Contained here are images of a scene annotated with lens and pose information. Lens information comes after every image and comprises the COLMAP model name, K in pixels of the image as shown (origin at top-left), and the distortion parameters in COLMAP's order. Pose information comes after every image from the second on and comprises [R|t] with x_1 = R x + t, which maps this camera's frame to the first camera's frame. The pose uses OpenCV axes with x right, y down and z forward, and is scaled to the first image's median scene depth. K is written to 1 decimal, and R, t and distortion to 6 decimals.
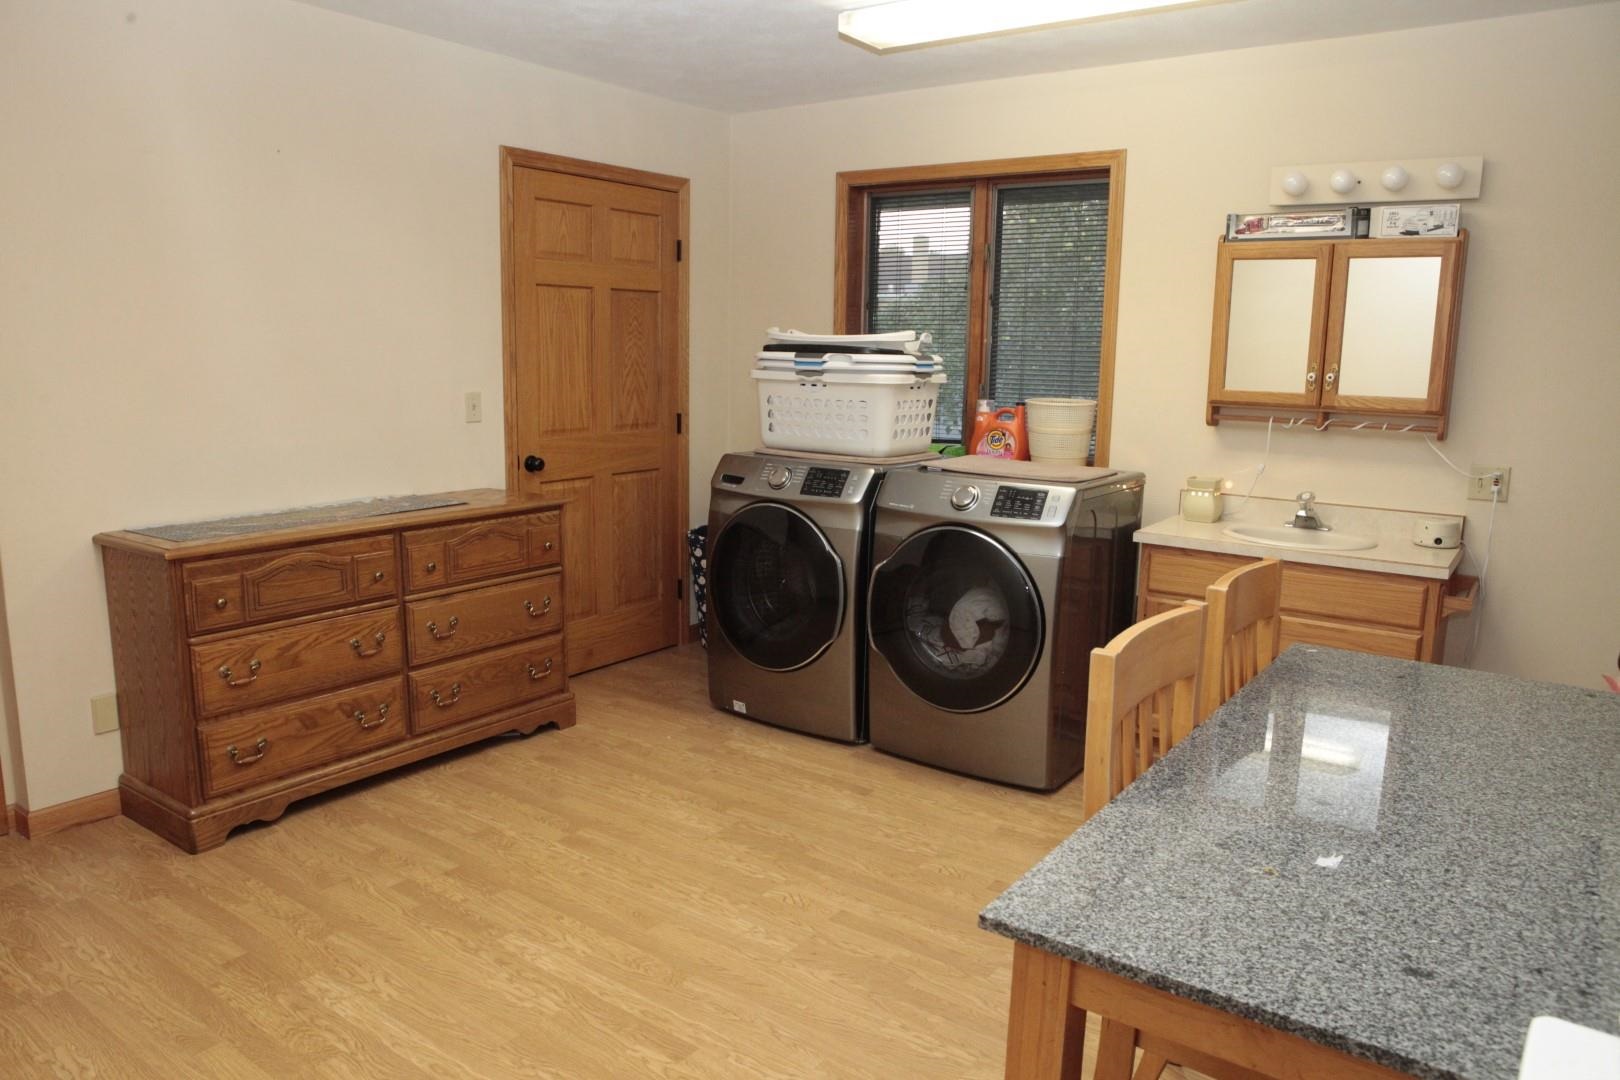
lens RADIAL K [[1125.1, 0, 813.7], [0, 1125.1, 539.1], [0, 0, 1]] dist [-0.091478, 0.061589]
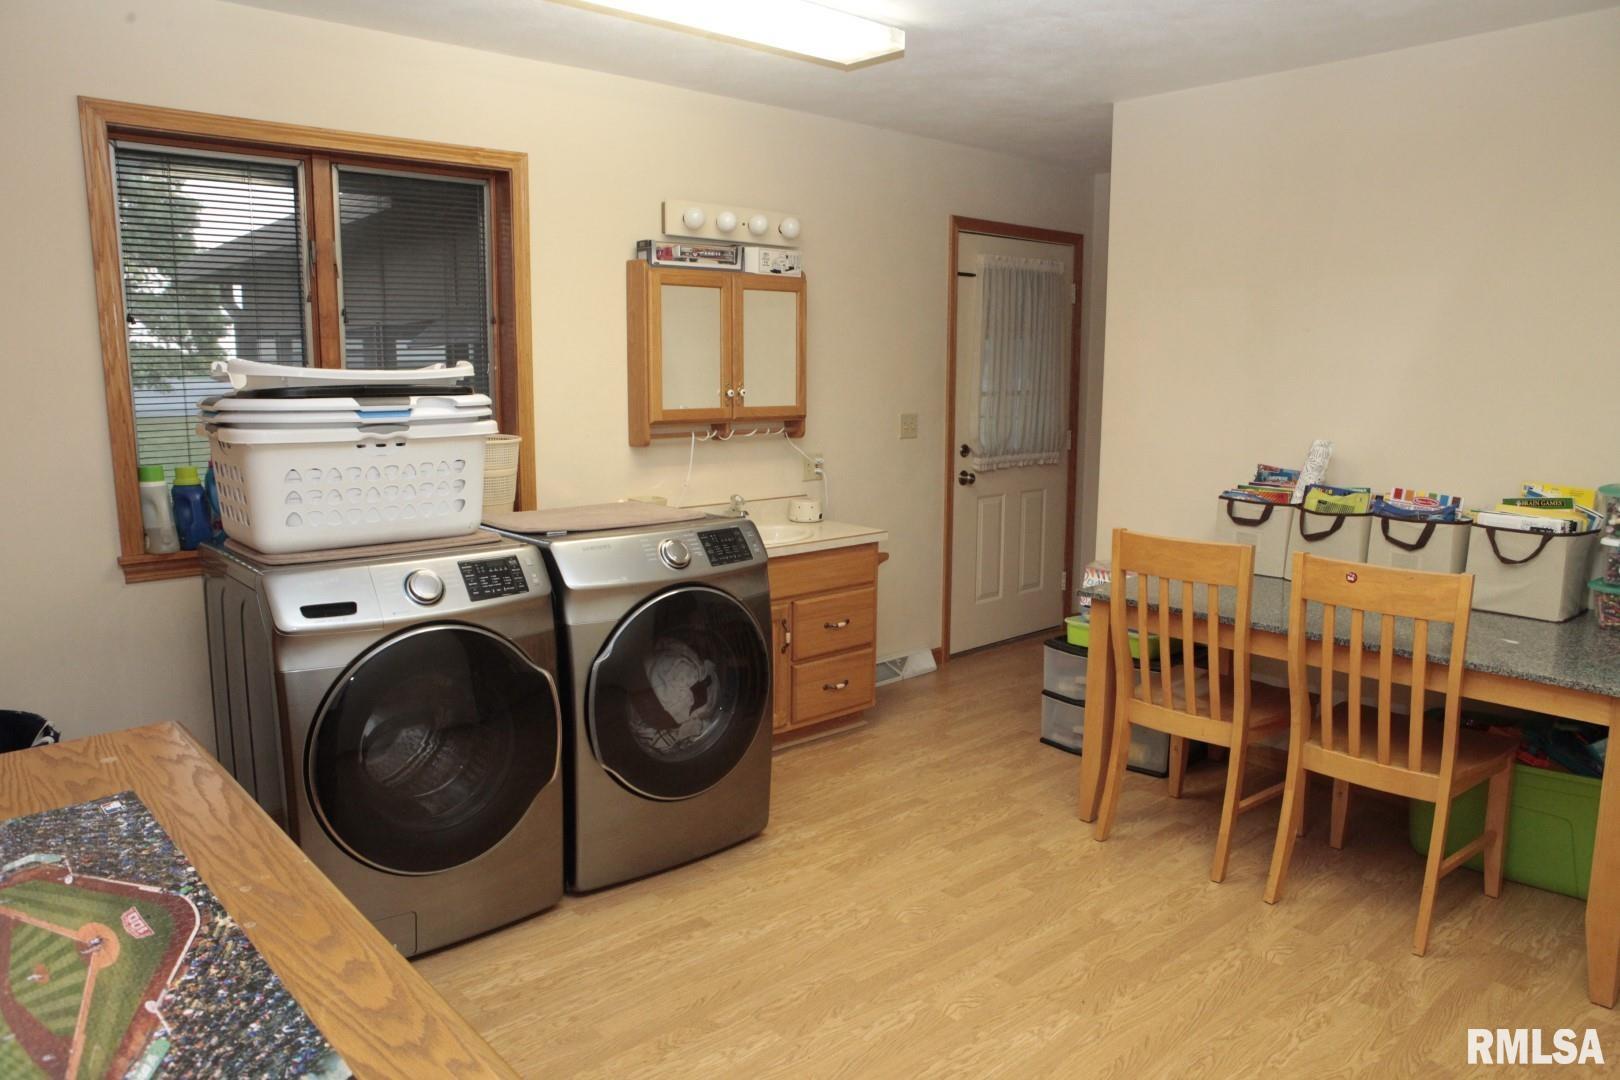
lens RADIAL K [[1125.1, 0, 810.1], [0, 1125.1, 536.4], [0, 0, 1]] dist [-0.091478, 0.061589]
pose [[0.213815, -0.169924, 0.961982, -0.660411], [0.164050, 0.977016, 0.136117, -0.147395], [-0.963001, 0.128709, 0.236776, 0.673469]]
